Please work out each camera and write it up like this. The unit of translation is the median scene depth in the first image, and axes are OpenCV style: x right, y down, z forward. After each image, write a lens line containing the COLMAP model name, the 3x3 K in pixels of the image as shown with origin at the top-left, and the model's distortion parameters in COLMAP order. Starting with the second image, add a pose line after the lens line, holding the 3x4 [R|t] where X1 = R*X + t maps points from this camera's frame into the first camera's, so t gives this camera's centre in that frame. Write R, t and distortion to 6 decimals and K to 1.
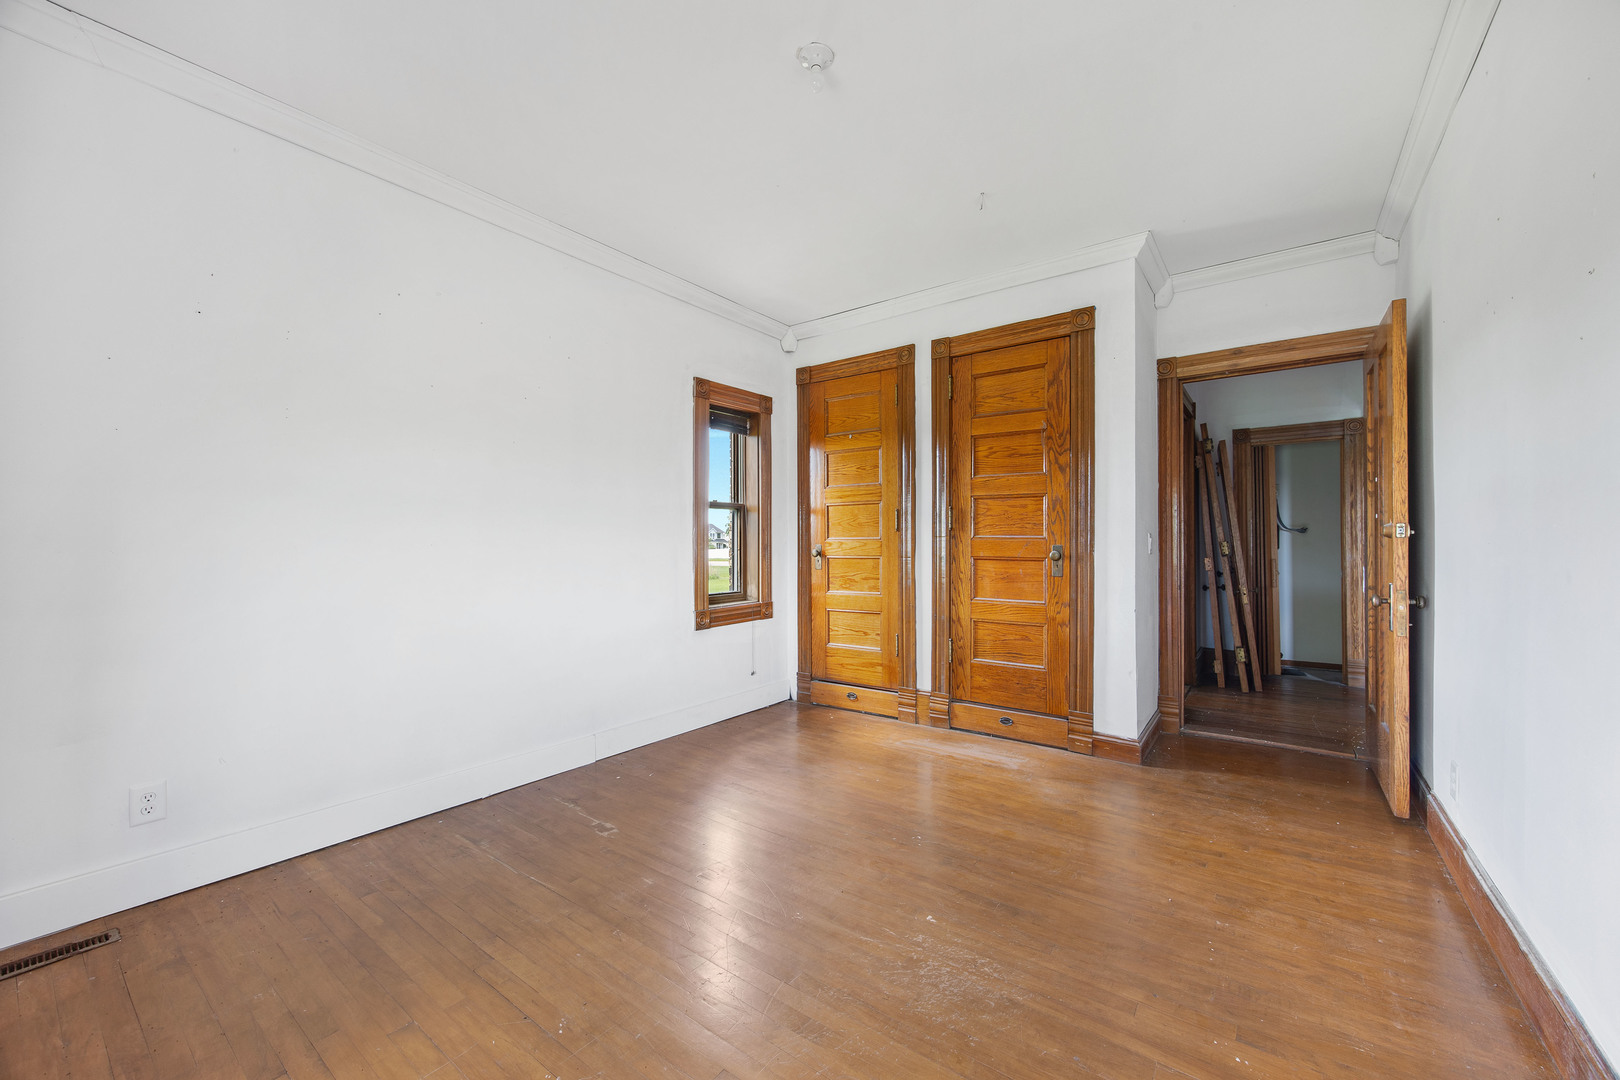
lens RADIAL K [[624.1, 0, 807.4], [0, 624.1, 539.1], [0, 0, 1]] dist [-0.002451, -0.000032]
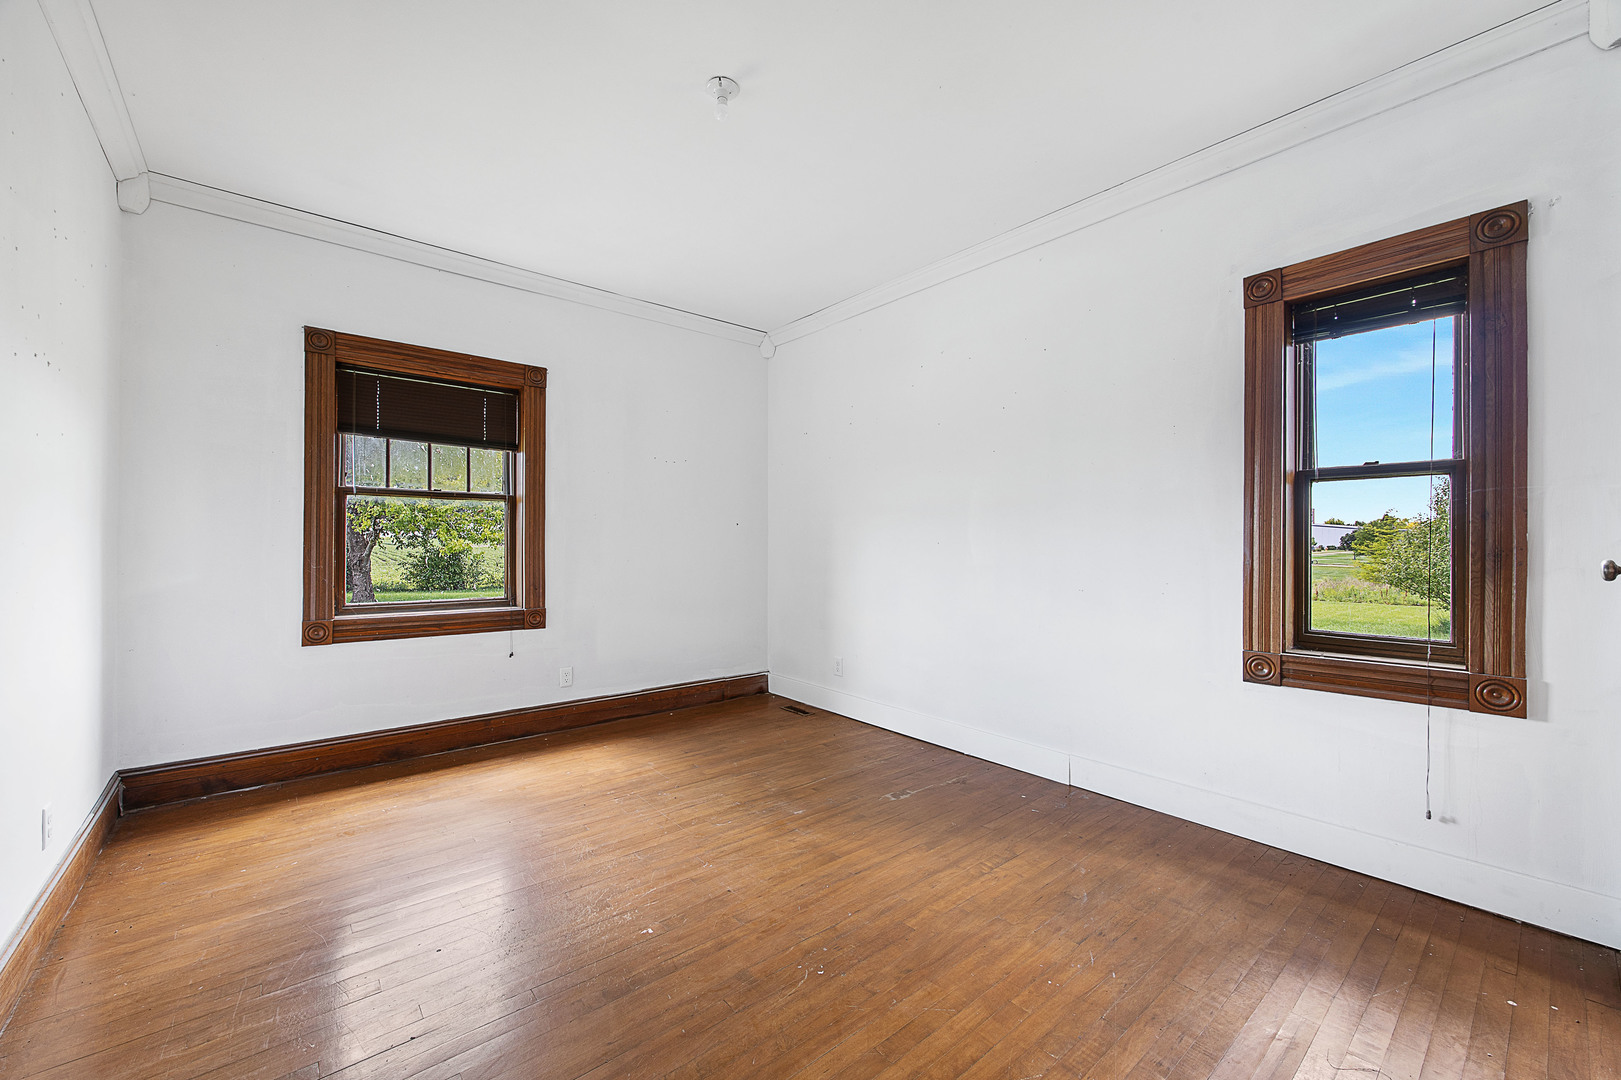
lens RADIAL K [[624.5, 0, 807.9], [0, 624.5, 539.1], [0, 0, 1]] dist [-0.002451, -0.000032]
pose [[-0.215148, -0.002039, -0.976579, 0.808207], [0.006637, 0.999972, -0.003550, 0.002832], [0.976559, -0.007246, -0.215129, 1.076347]]
